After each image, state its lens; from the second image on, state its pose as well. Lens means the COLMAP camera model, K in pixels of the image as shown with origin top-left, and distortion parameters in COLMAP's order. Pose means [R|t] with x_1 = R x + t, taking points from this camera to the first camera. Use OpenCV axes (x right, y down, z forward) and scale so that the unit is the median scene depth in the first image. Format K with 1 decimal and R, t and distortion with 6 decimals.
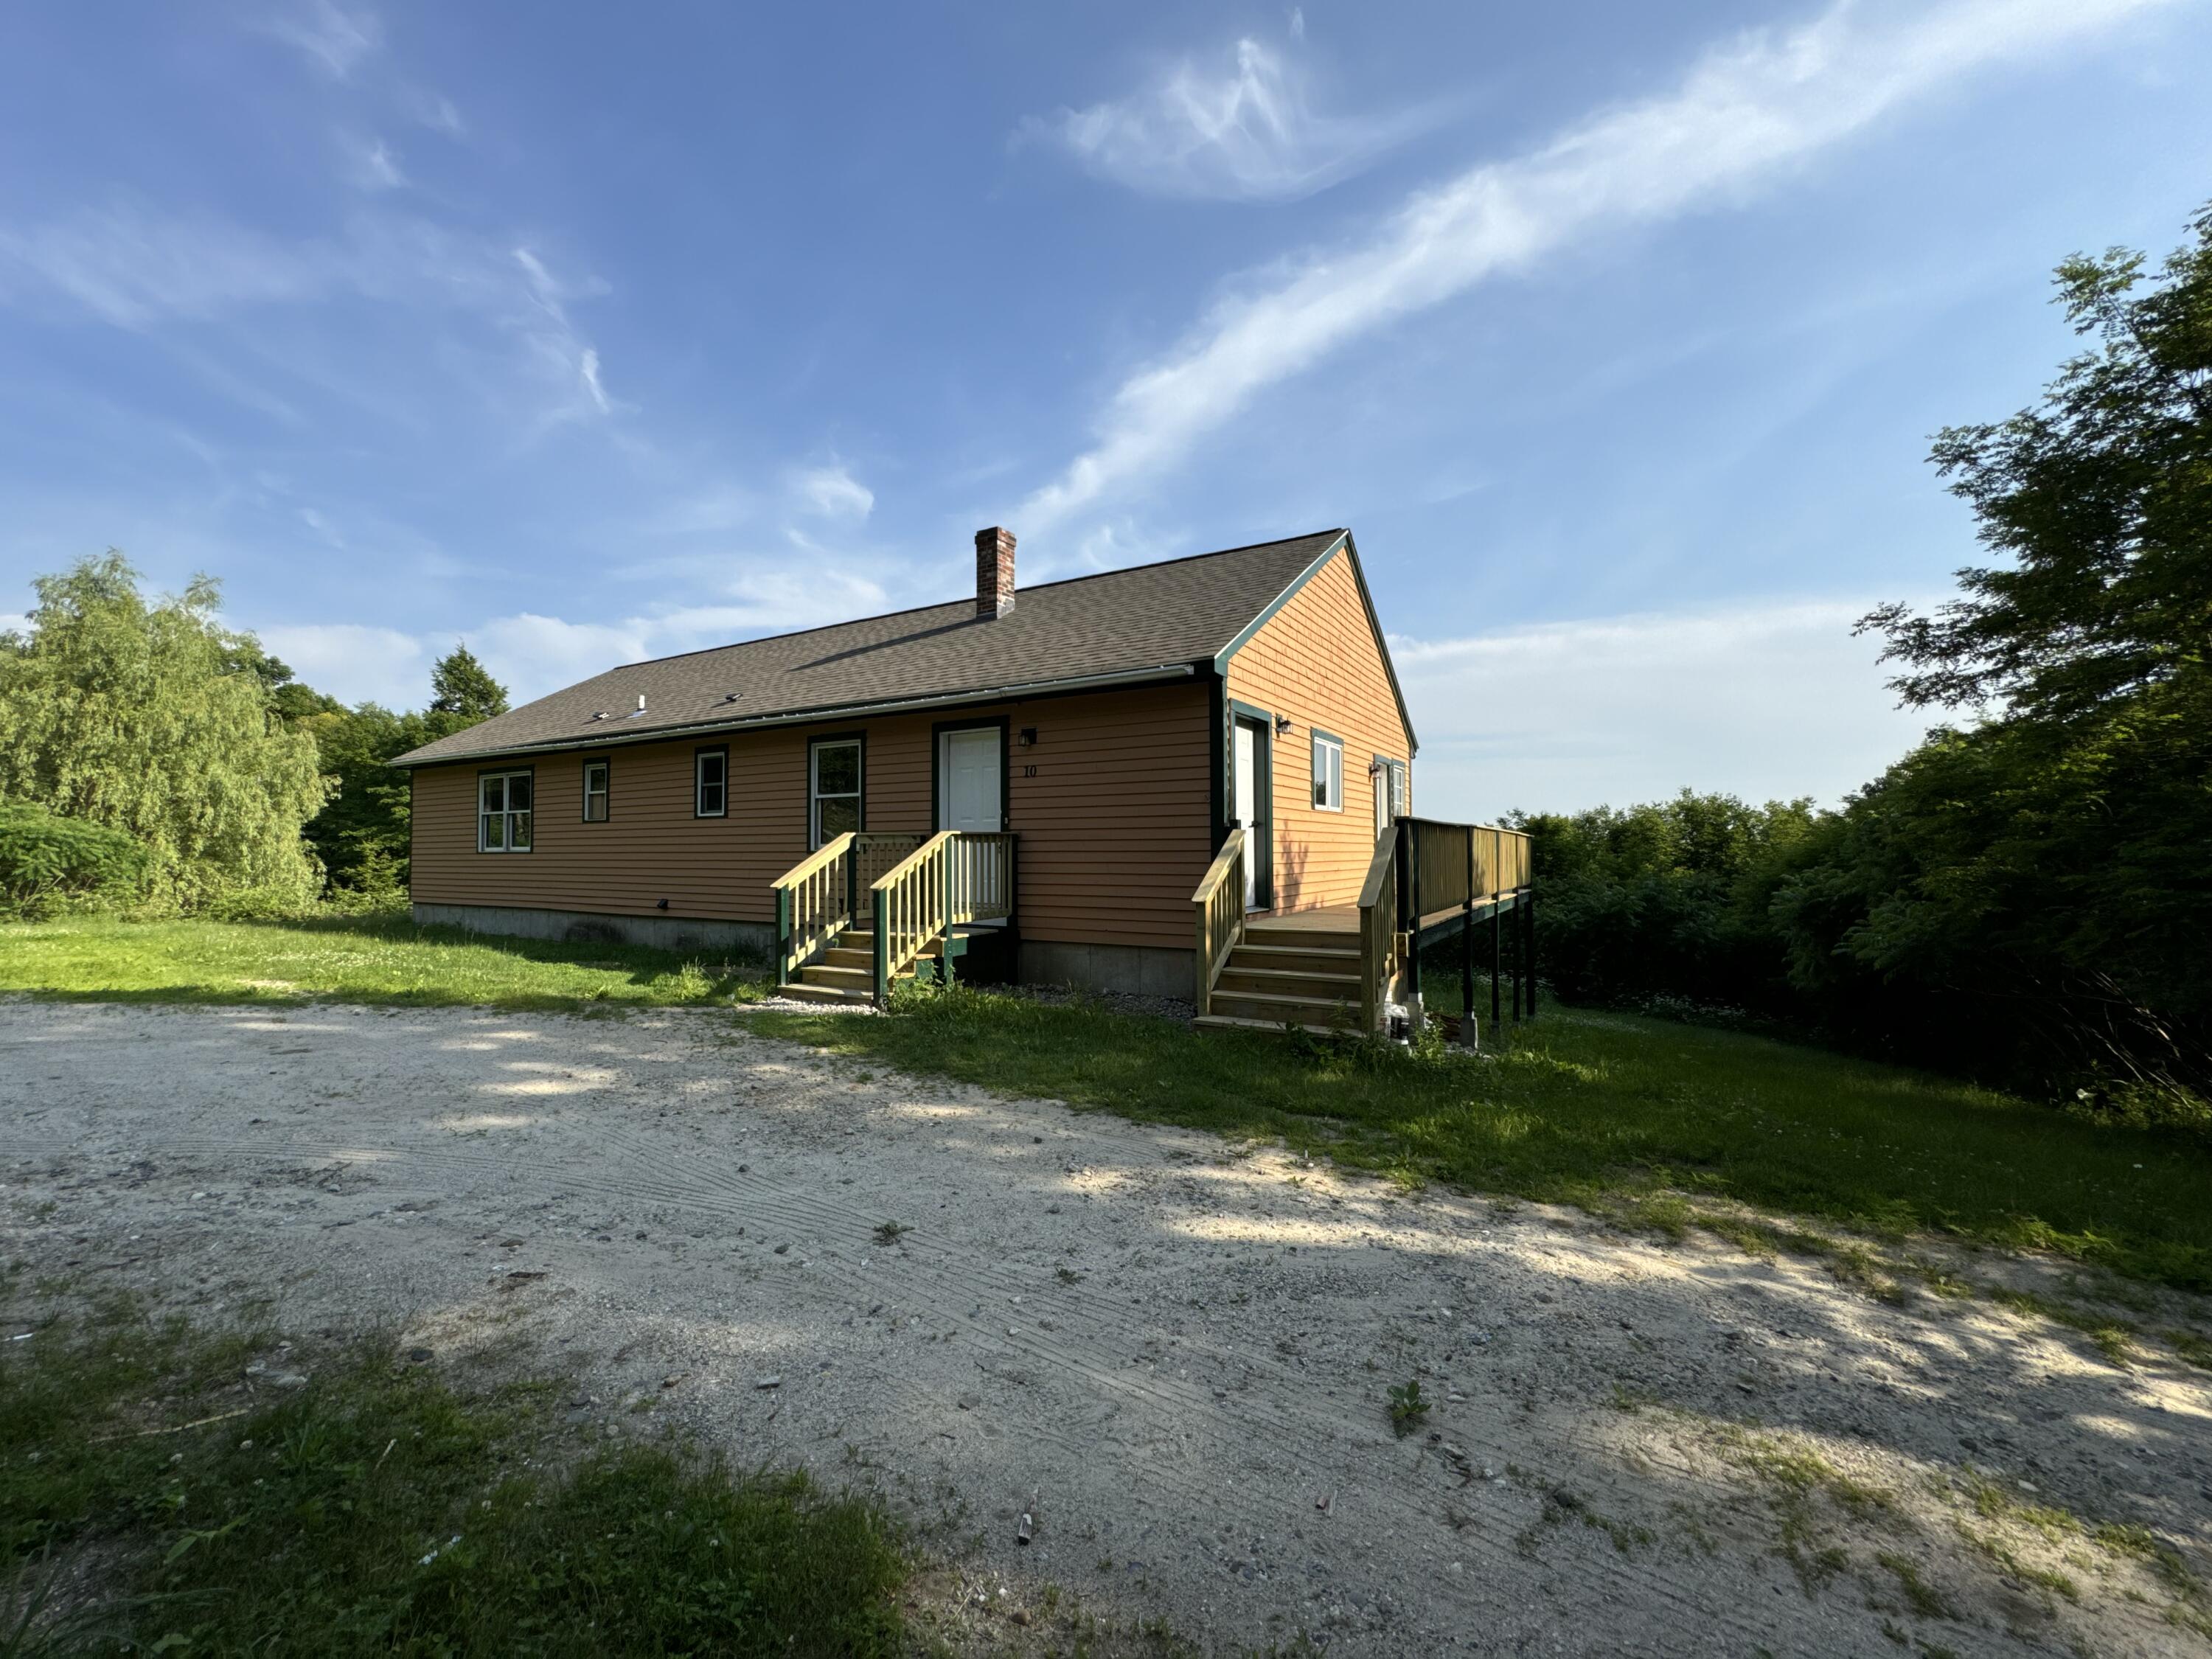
lens RADIAL K [[887.5, 0, 1106.7], [0, 887.5, 813.2], [0, 0, 1]] dist [-0.006089, 0.000886]
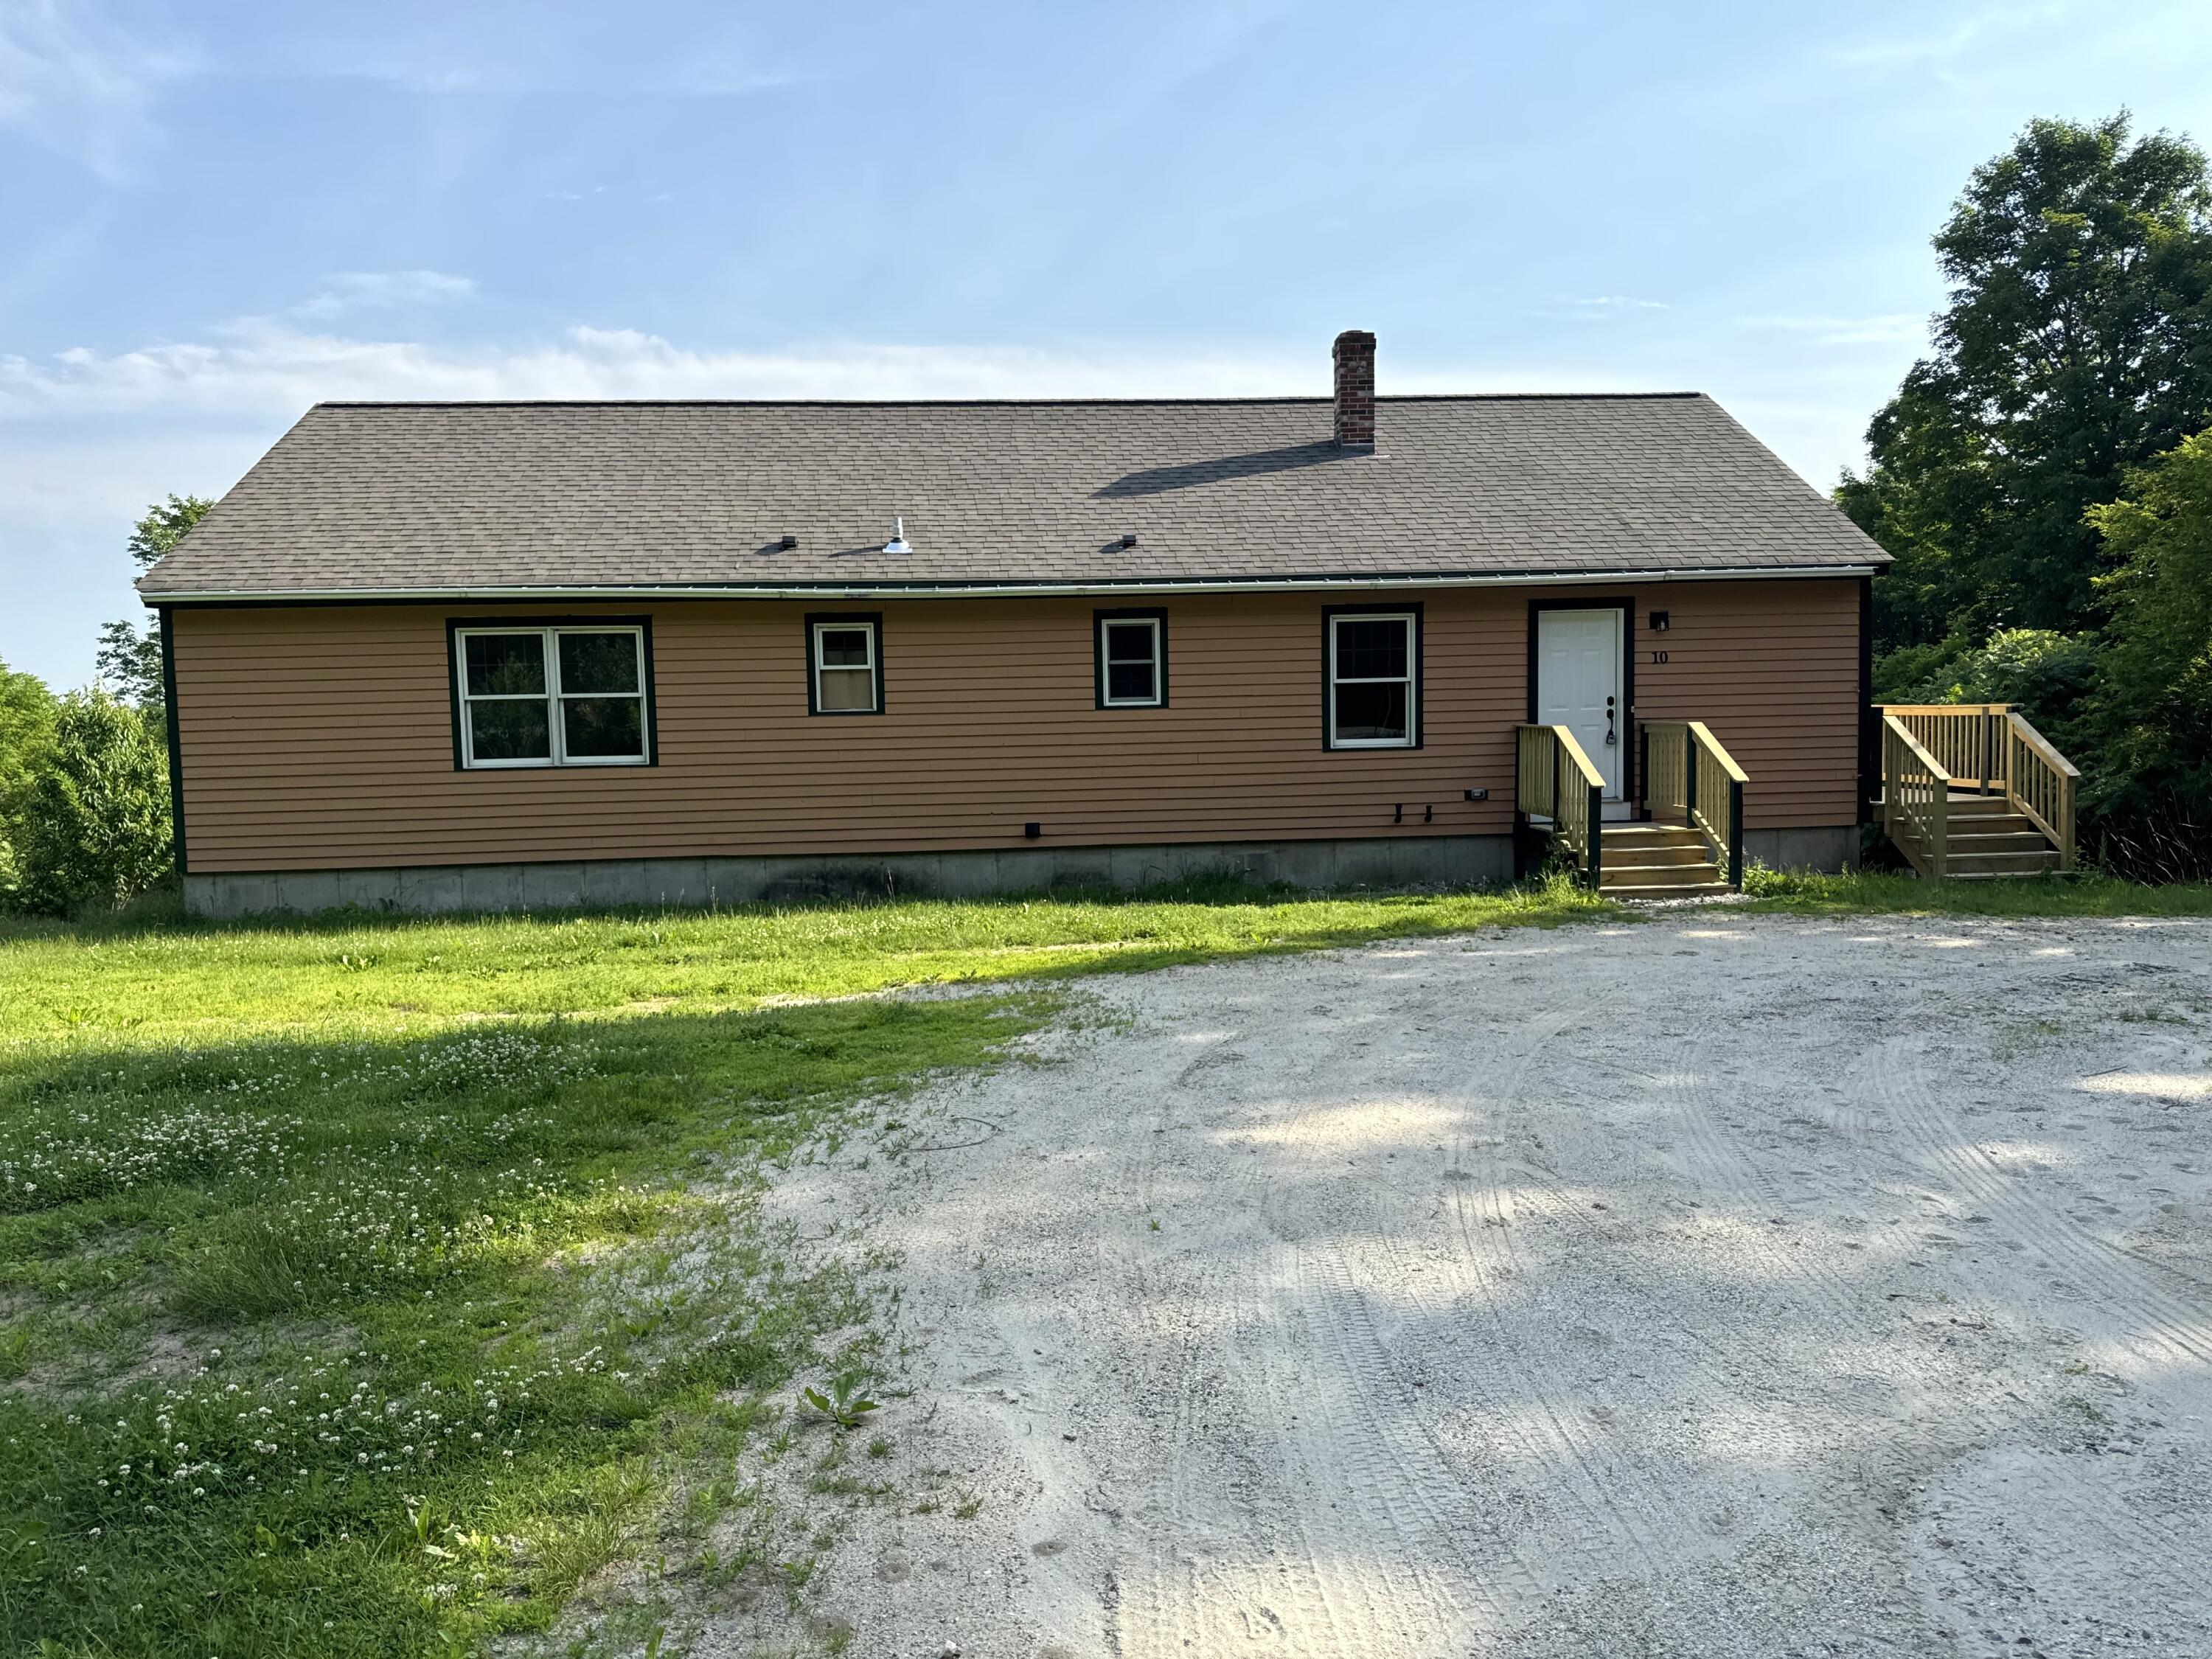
lens RADIAL K [[1546.7, 0, 1100.5], [0, 1546.7, 841.5], [0, 0, 1]] dist [0.074479, 0.000605]
pose [[0.813715, -0.065869, 0.577520, -1.203217], [-0.004441, 0.992825, 0.119495, -0.037360], [-0.581247, -0.099800, 0.807584, -0.028905]]
